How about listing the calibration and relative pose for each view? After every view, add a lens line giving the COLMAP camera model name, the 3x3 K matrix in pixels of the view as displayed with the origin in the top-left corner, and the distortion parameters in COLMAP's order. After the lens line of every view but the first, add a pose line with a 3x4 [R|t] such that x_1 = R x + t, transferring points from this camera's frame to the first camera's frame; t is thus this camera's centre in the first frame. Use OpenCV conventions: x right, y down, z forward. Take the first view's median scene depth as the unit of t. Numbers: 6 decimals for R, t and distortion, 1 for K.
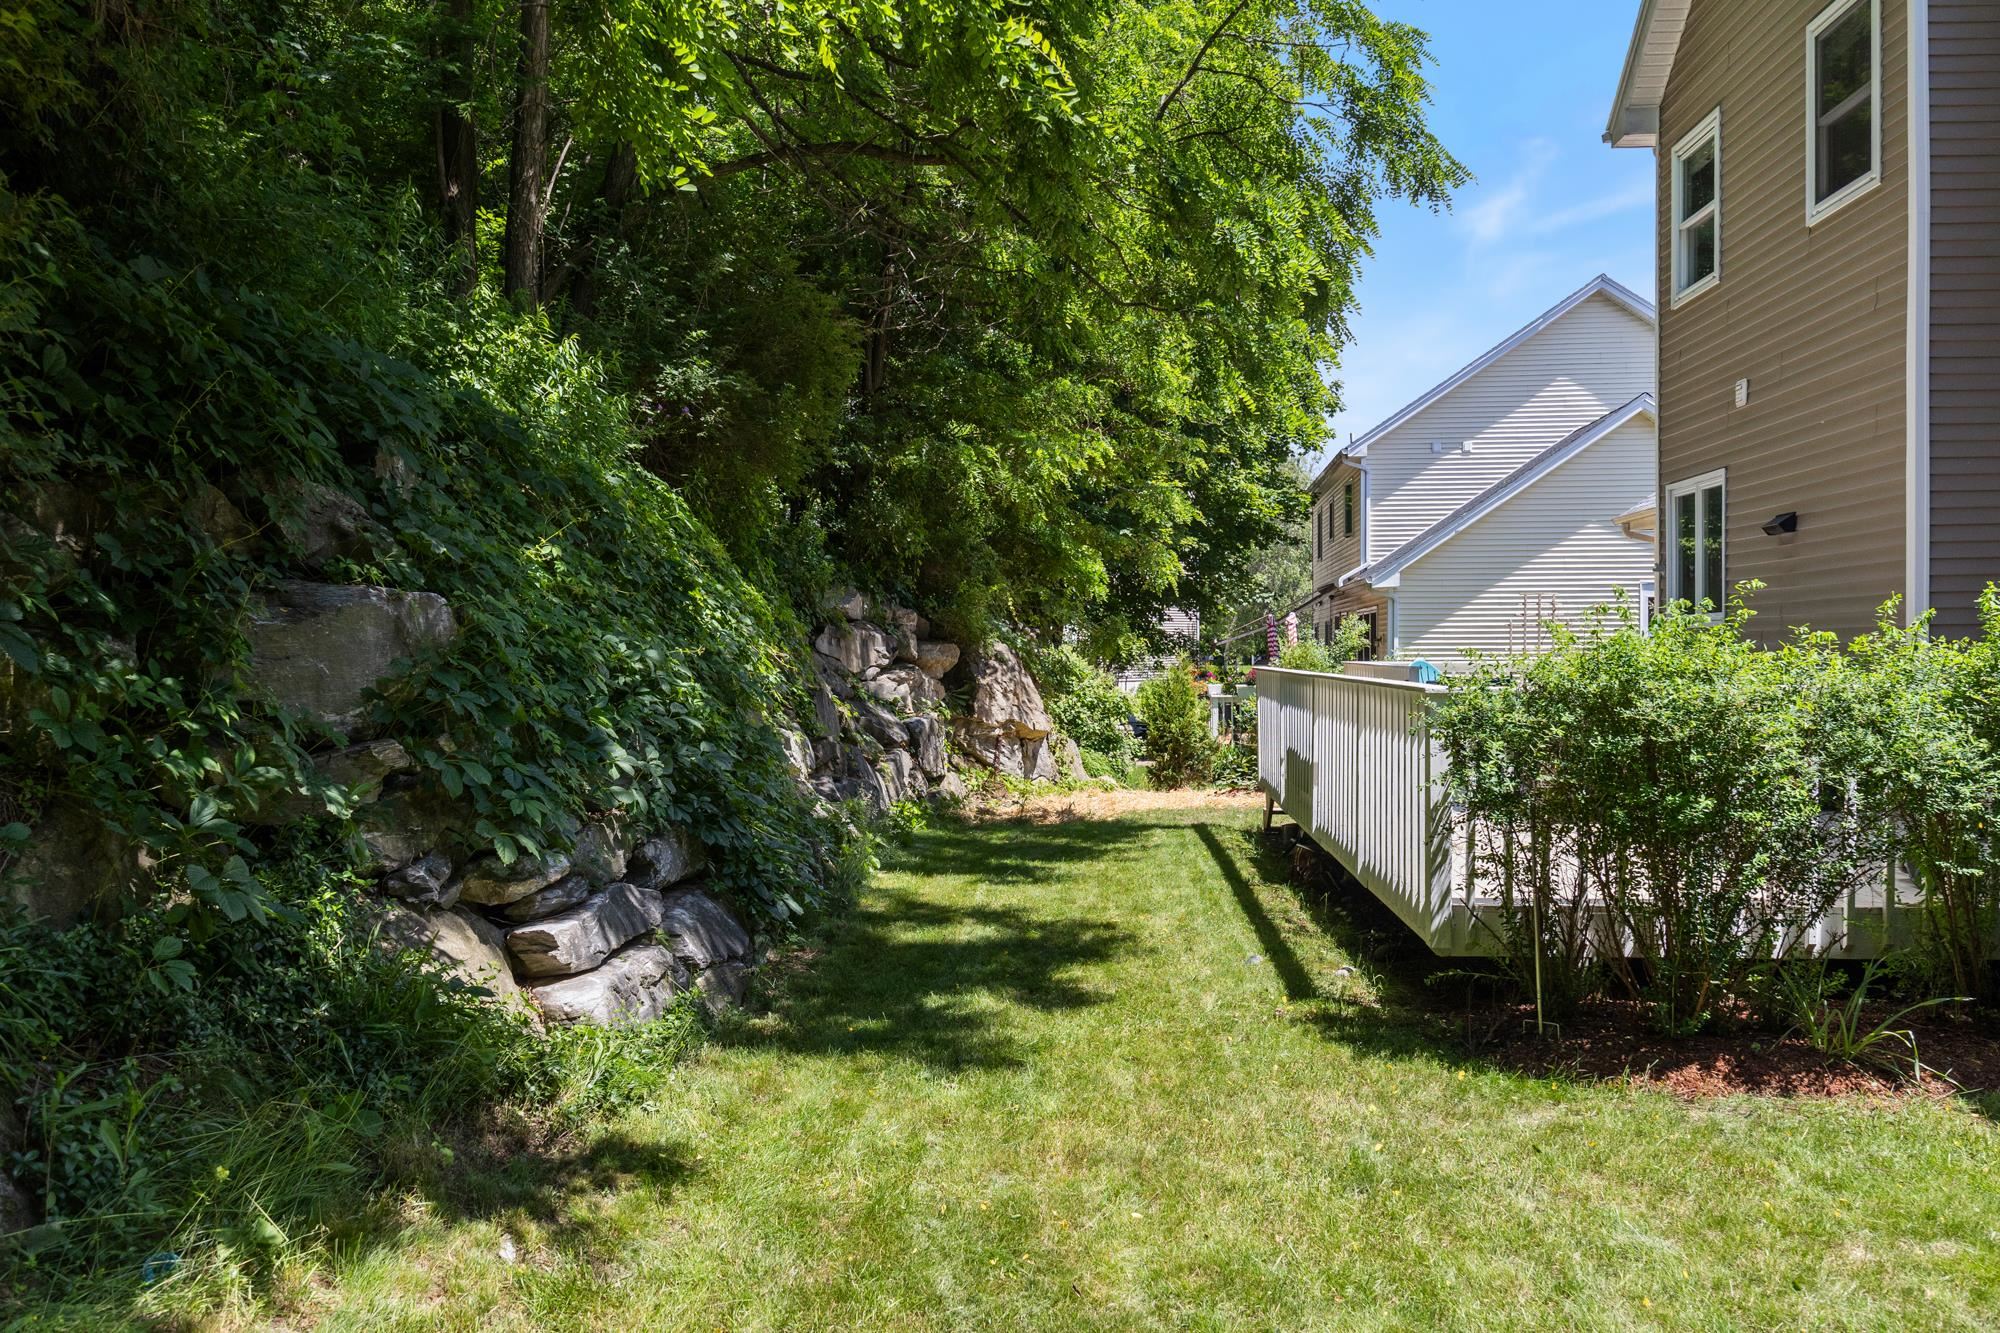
lens RADIAL K [[1516.2, 0, 1000.0], [0, 1516.2, 666.5], [0, 0, 1]] dist [0.008525, -0.009243]
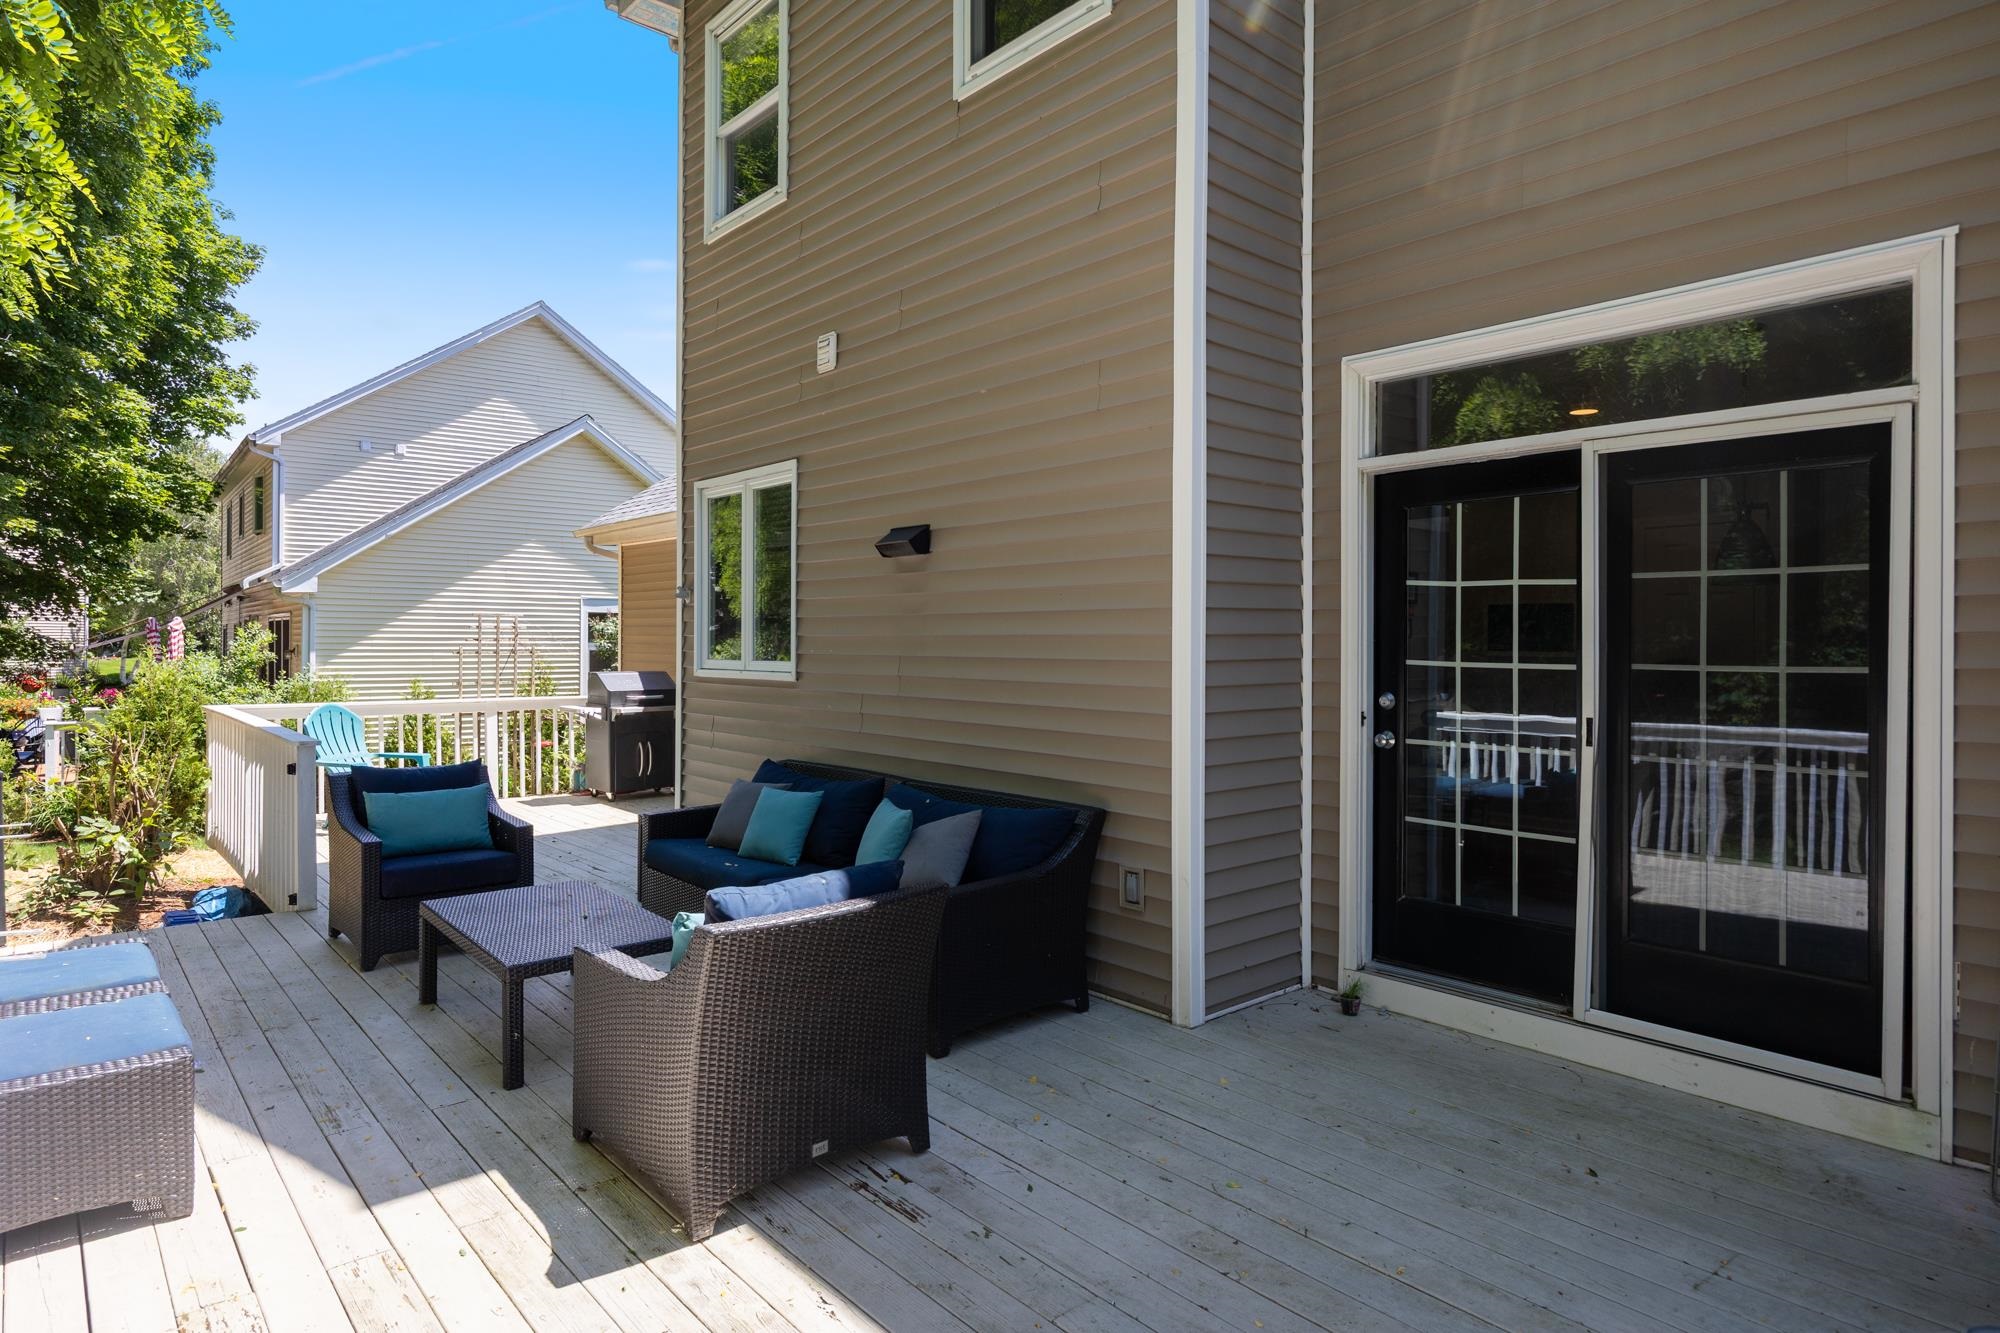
lens RADIAL K [[1136.0, 0, 994.4], [0, 1136.0, 644.8], [0, 0, 1]] dist [0.004396, 0.000049]
pose [[0.709639, 0.007824, 0.704522, 0.202061], [-0.002877, 0.999962, -0.008207, -0.047413], [-0.704559, 0.003797, 0.709635, 0.664971]]
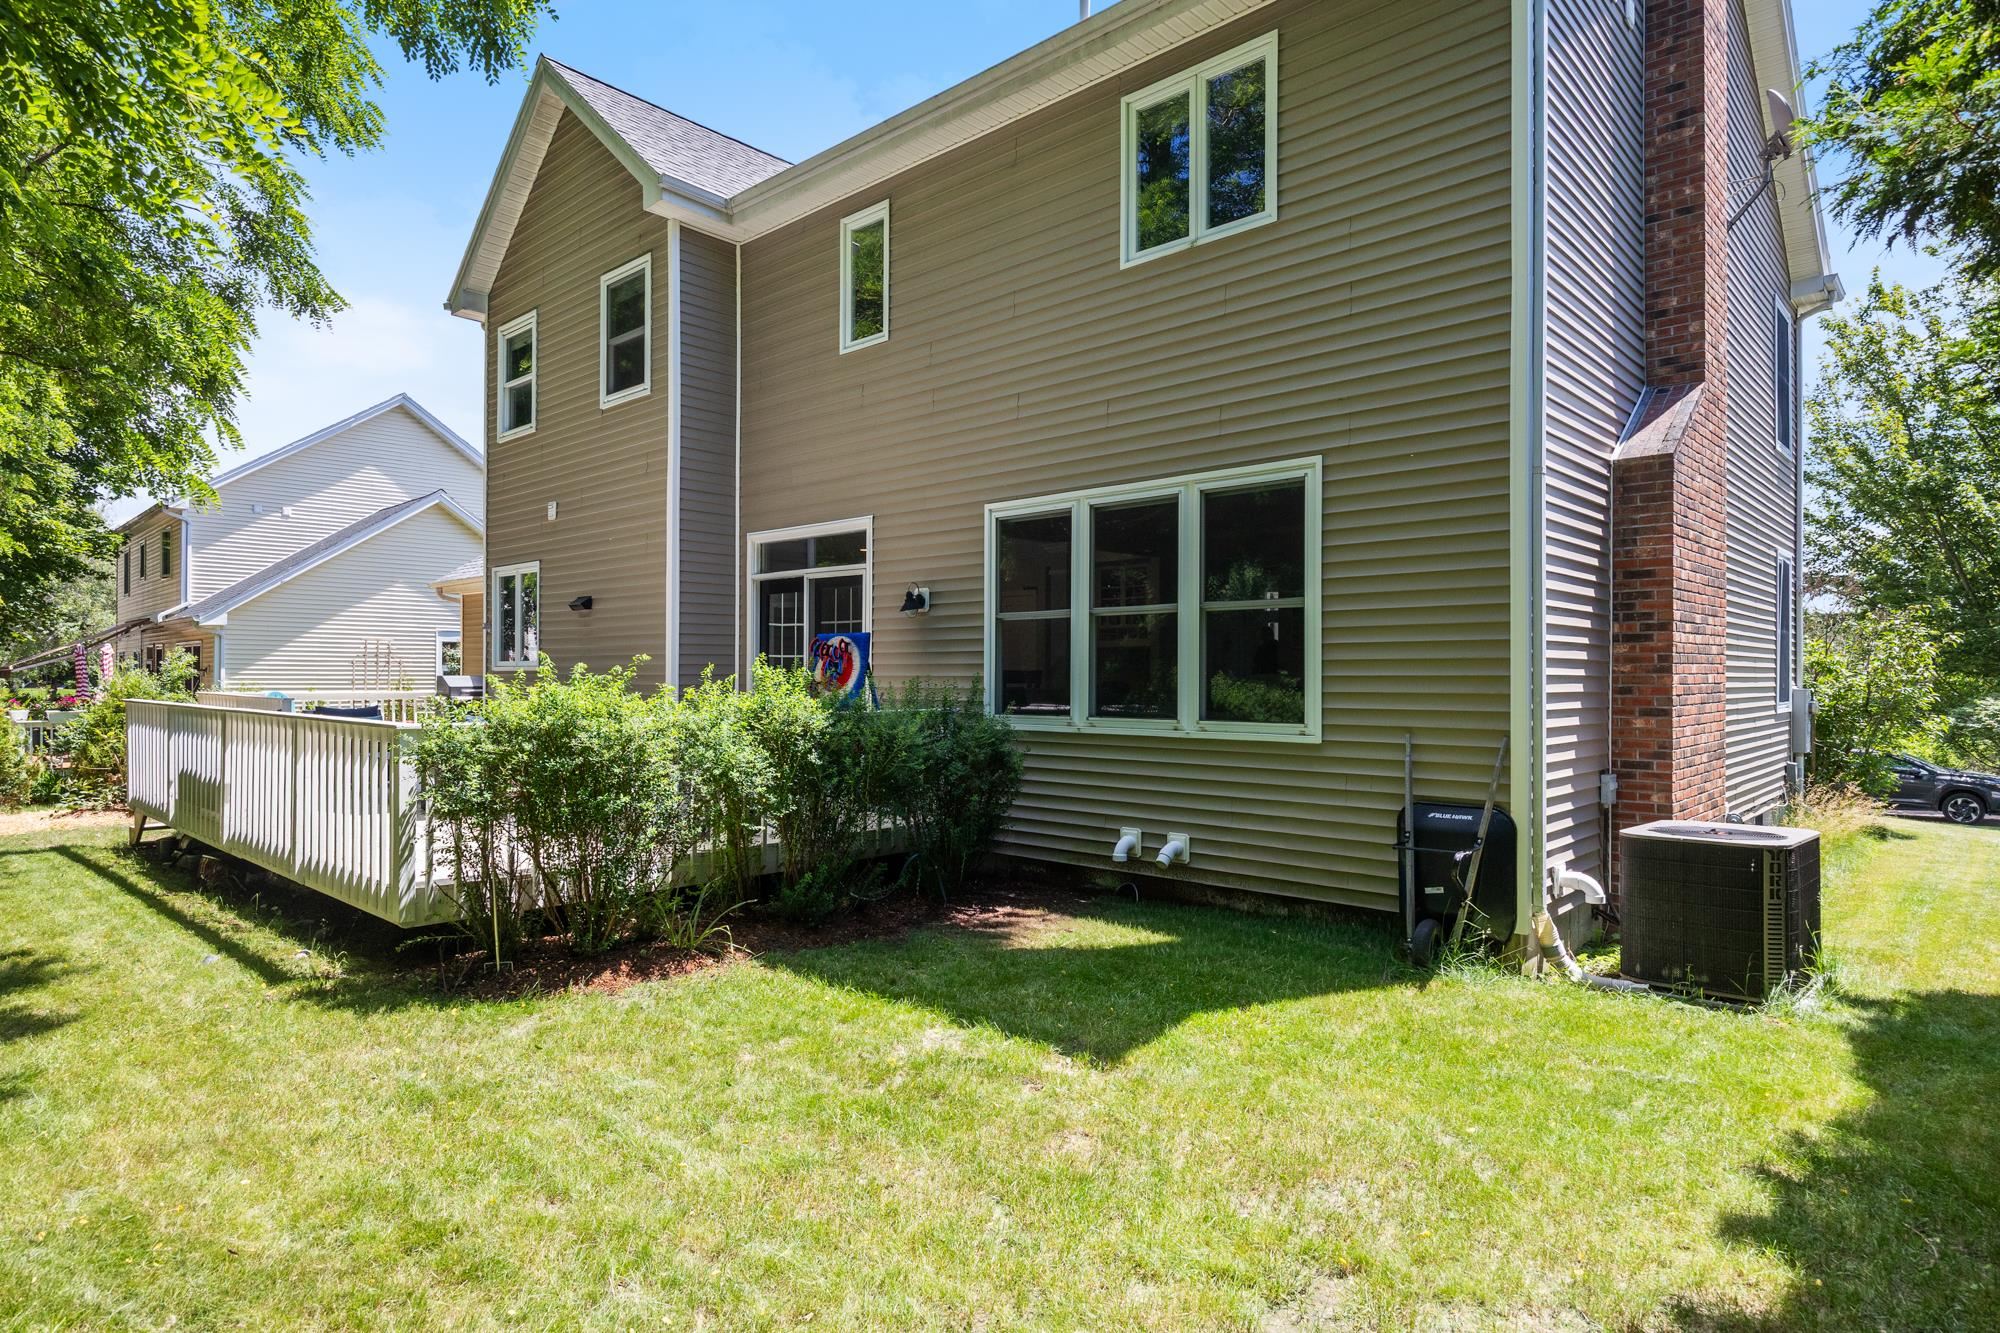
lens RADIAL K [[1117.5, 0, 994.6], [0, 1117.5, 685.9], [0, 0, 1]] dist [-0.003663, -0.000705]
pose [[0.628296, 0.005249, 0.777957, -0.090143], [-0.003311, 0.999986, -0.004073, -0.010810], [-0.777967, -0.000017, 0.628305, -0.003850]]
